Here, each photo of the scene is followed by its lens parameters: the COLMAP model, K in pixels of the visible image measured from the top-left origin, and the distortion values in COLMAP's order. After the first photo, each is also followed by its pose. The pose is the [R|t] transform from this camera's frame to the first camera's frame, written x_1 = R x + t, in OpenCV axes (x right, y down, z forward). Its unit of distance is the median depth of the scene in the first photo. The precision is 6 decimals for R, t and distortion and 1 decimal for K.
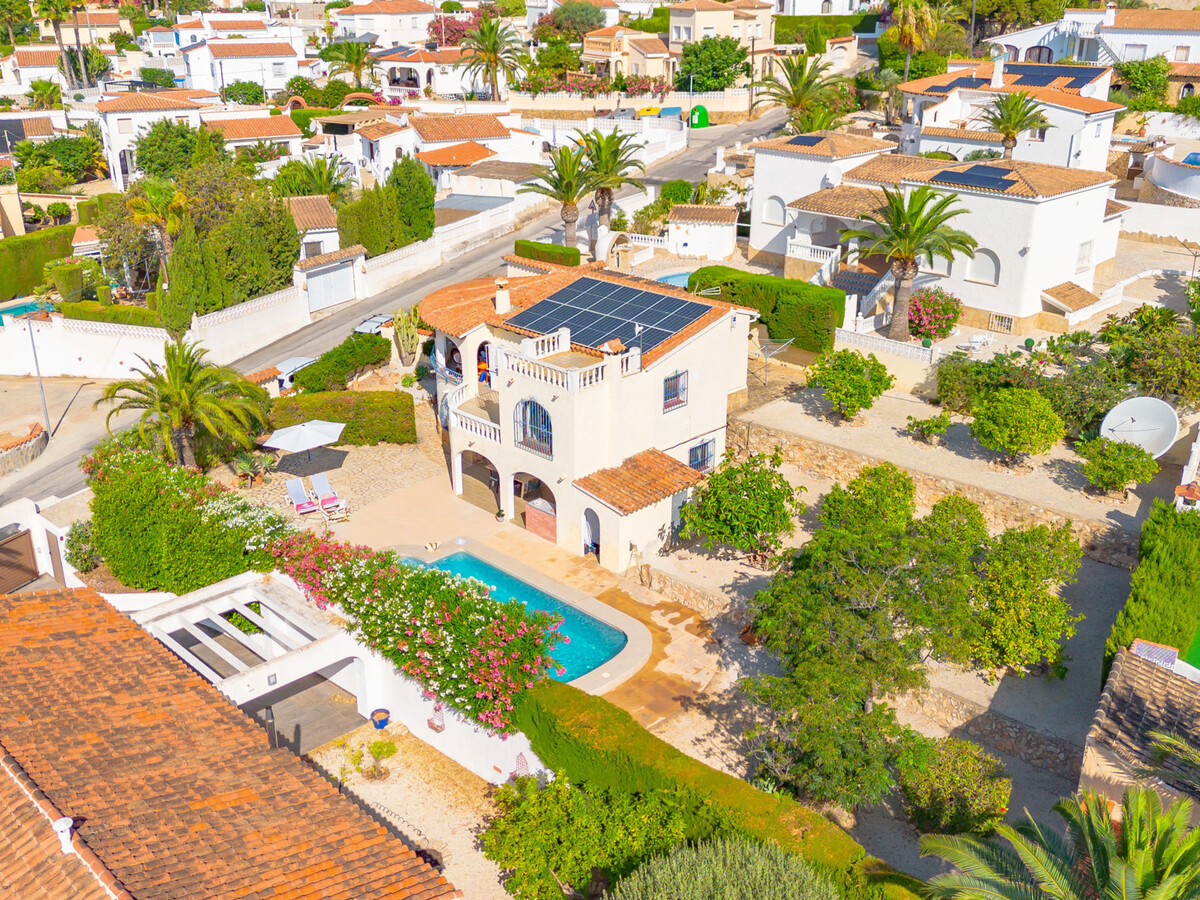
lens RADIAL K [[1194.5, 0, 600.0], [0, 1194.5, 450.0], [0, 0, 1]] dist [0.113197, -0.233134]
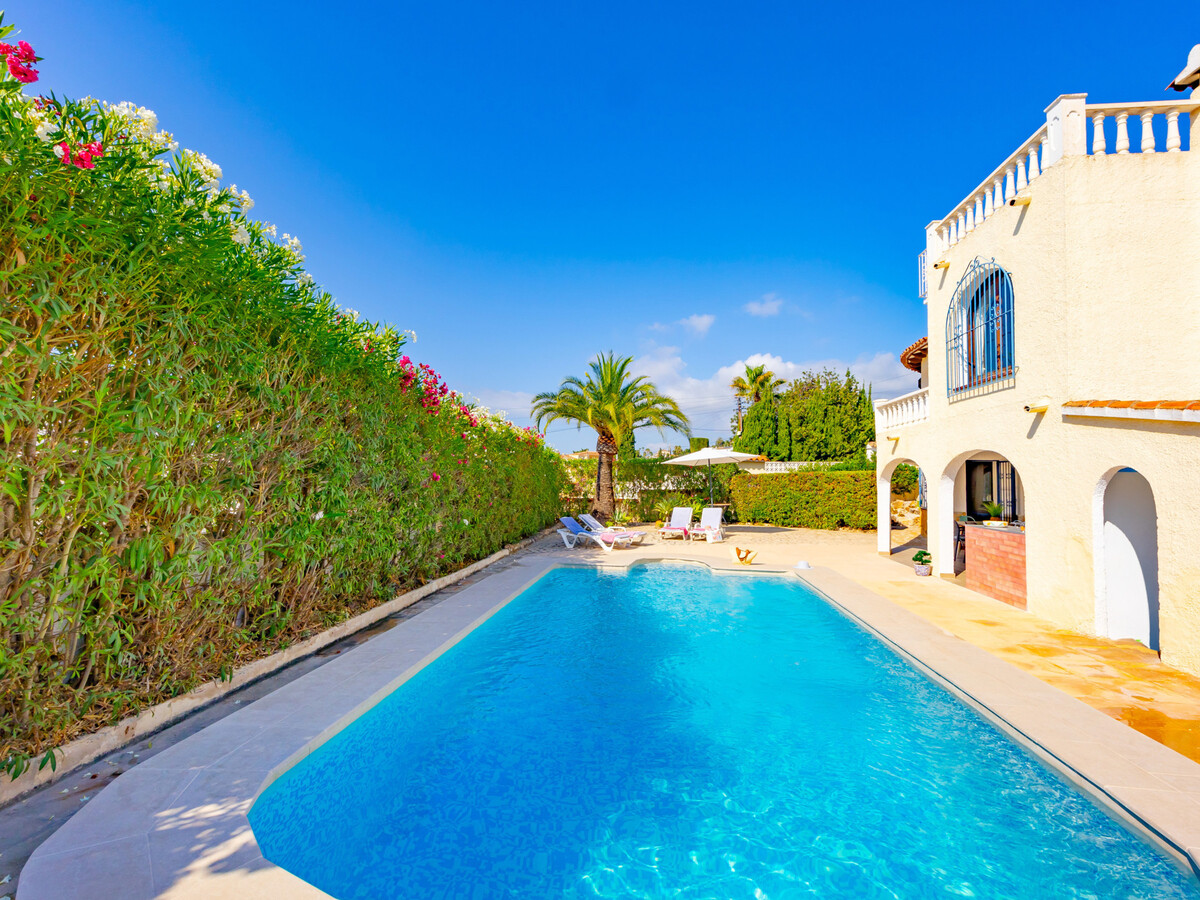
lens RADIAL K [[573.7, 0, 597.6], [0, 573.7, 452.6], [0, 0, 1]] dist [-0.000746, 0.000052]
pose [[0.614504, -0.031558, -0.788282, 0.019294], [-0.309135, 0.909661, -0.277403, 0.086282], [0.725824, 0.414151, 0.549235, 0.514750]]
